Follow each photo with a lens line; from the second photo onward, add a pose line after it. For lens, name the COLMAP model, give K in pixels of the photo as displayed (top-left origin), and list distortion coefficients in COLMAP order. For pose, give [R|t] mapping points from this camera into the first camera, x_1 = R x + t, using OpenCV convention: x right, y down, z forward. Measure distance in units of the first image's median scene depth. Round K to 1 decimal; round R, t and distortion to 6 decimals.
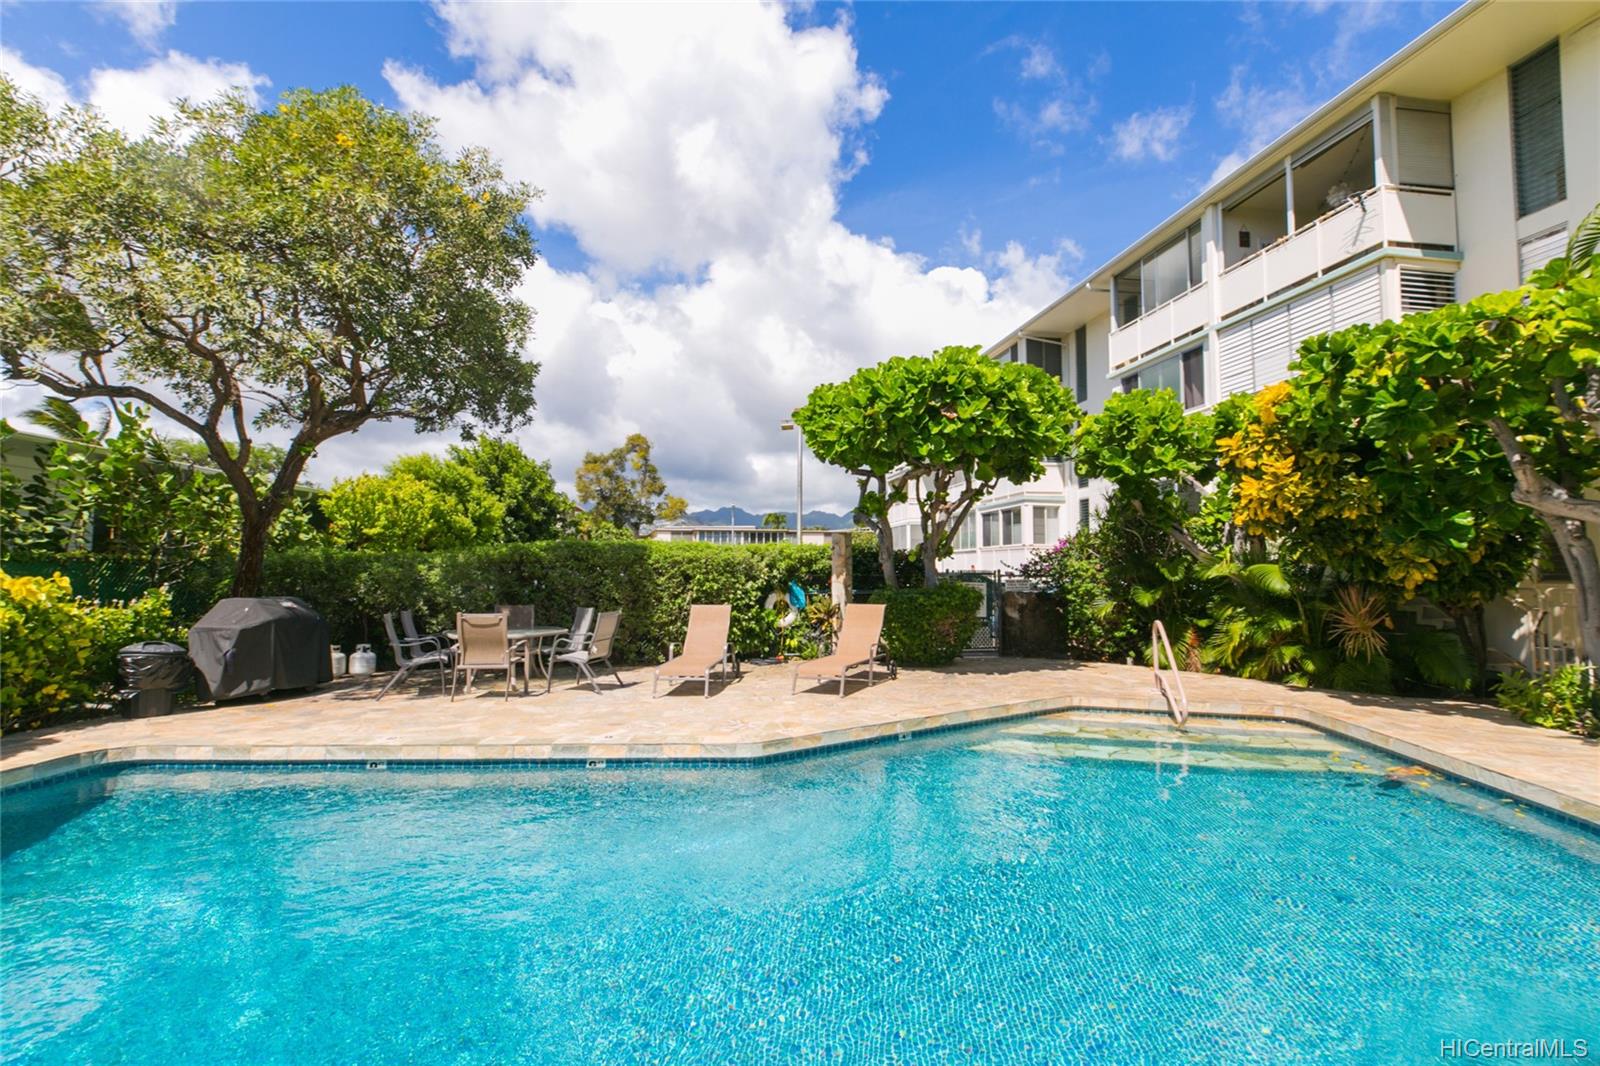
lens RADIAL K [[740.9, 0, 800.0], [0, 740.9, 533.0], [0, 0, 1]] dist [-0.002880, 0.001228]
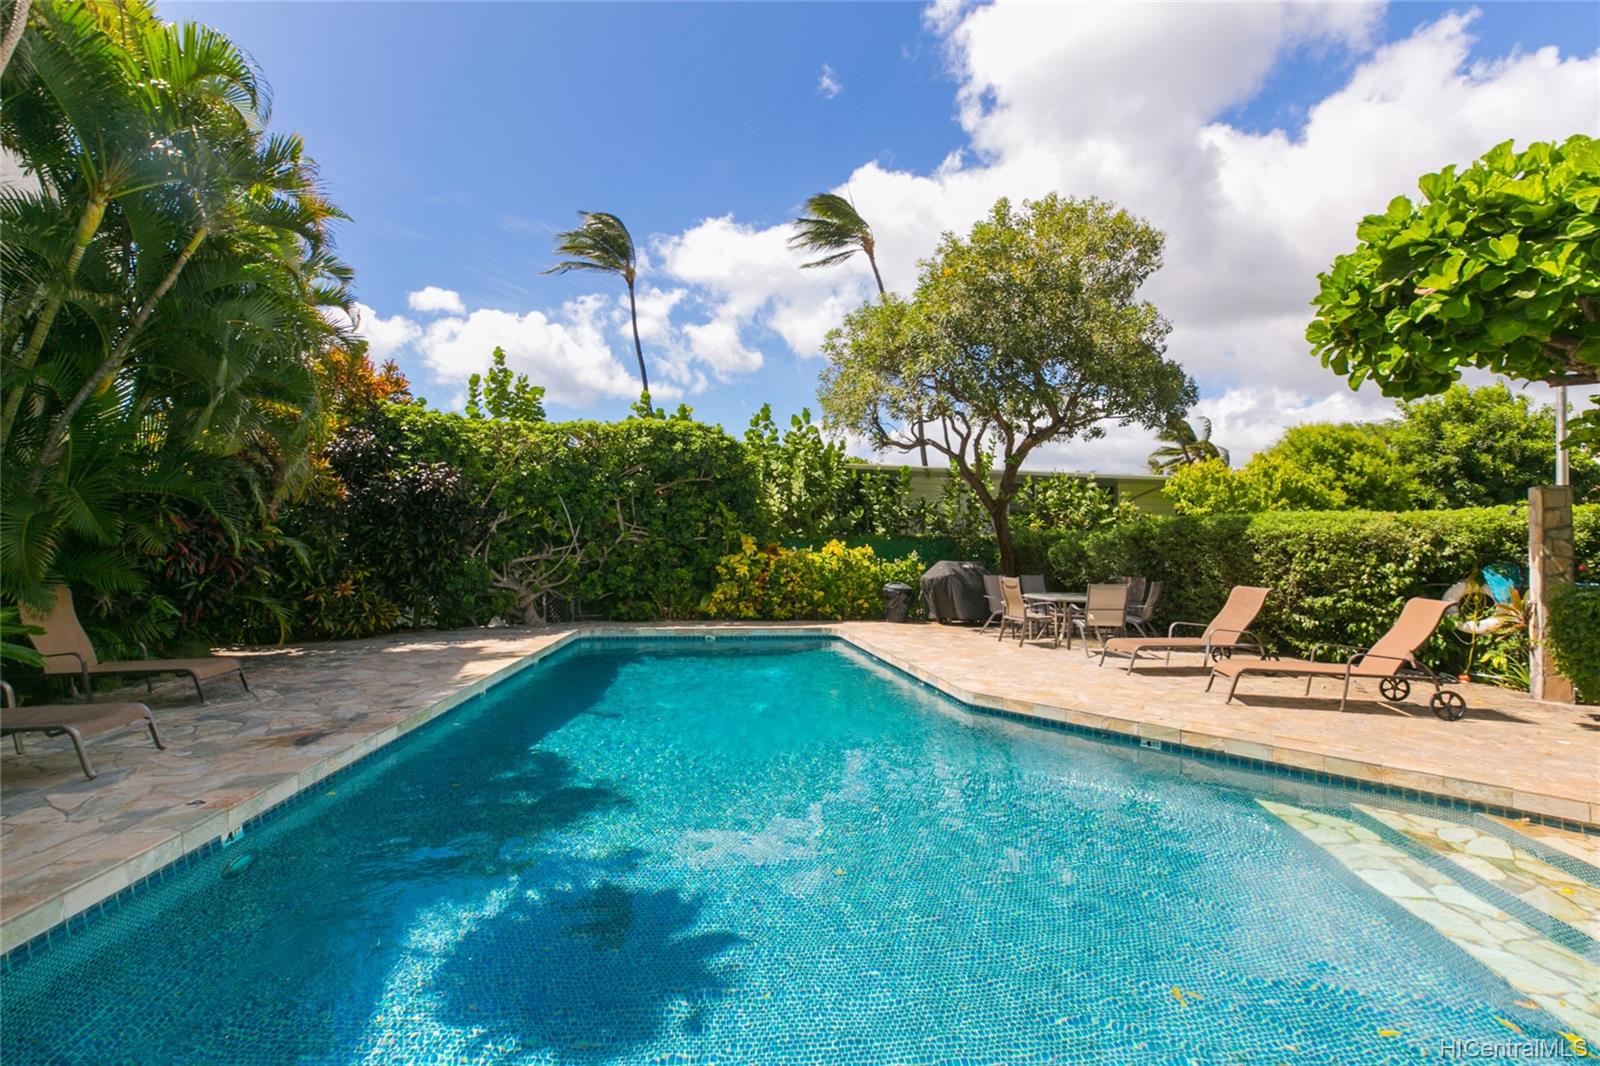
lens RADIAL K [[740.9, 0, 800.0], [0, 740.9, 533.0], [0, 0, 1]] dist [-0.002880, 0.001228]
pose [[0.149627, -0.013375, -0.988652, 0.965387], [0.037740, 0.999257, -0.007807, 0.032403], [0.988022, -0.036144, 0.150021, 0.528969]]
